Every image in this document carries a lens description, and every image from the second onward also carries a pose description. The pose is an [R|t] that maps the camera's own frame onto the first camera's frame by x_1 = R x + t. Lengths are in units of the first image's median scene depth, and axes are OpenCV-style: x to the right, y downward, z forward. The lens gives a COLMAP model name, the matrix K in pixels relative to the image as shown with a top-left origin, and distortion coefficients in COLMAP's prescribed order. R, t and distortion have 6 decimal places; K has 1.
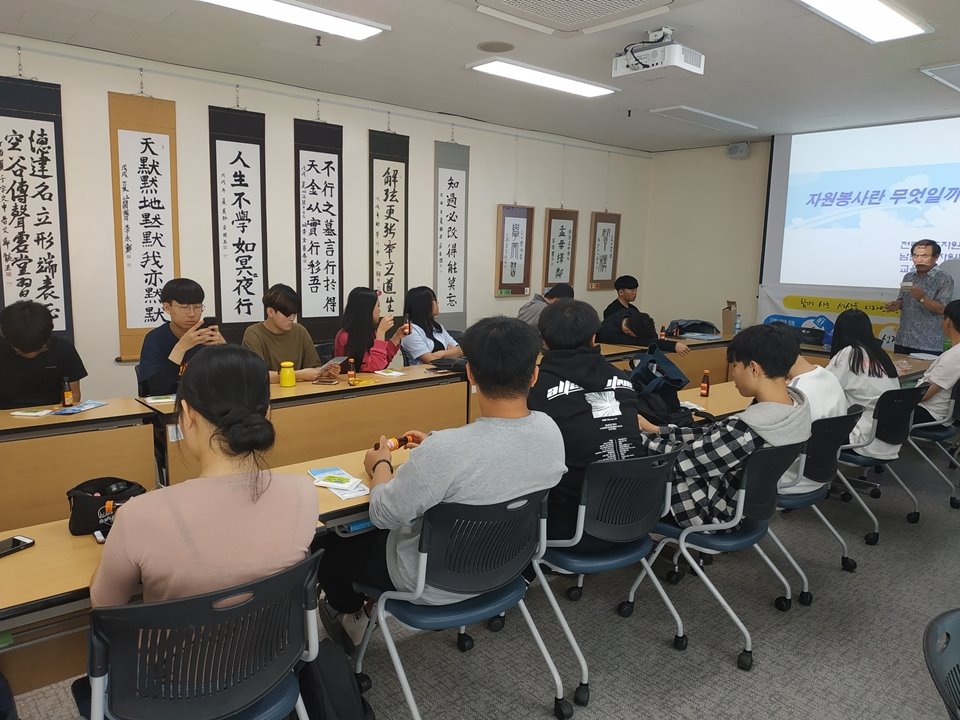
lens RADIAL K [[734.9, 0, 485.4], [0, 734.9, 363.3], [0, 0, 1]] dist [0.006304, 0.000953]
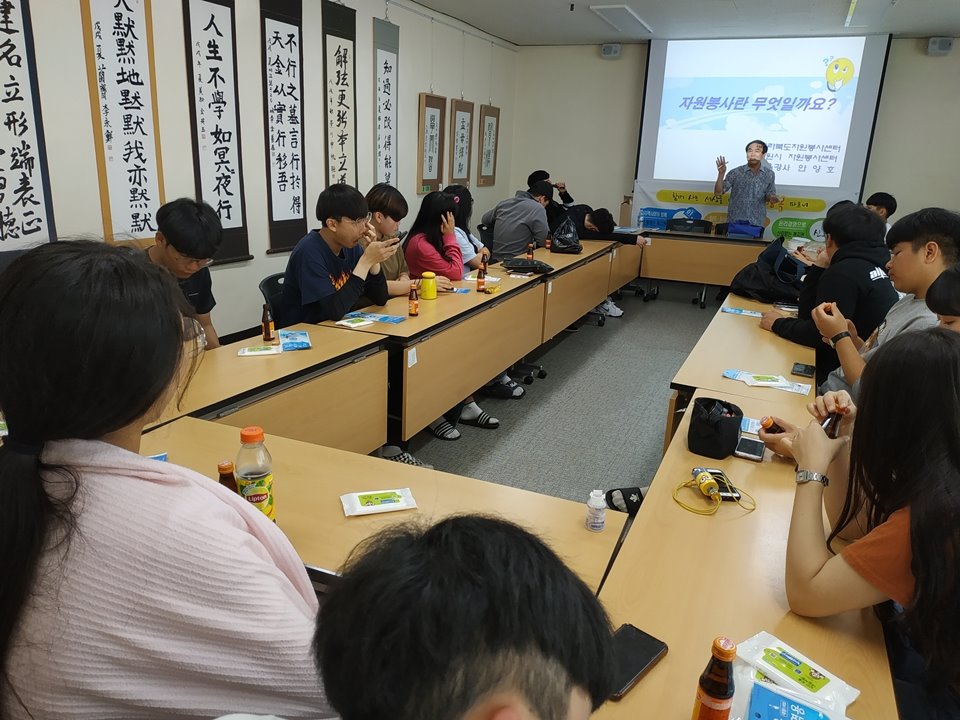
lens RADIAL K [[734.9, 0, 487.2], [0, 734.9, 363.4], [0, 0, 1]] dist [0.006304, 0.000953]
pose [[0.898915, -0.108084, 0.424582, -0.415348], [0.045397, 0.986854, 0.155107, -0.019659], [-0.435765, -0.120153, 0.892004, 0.093560]]
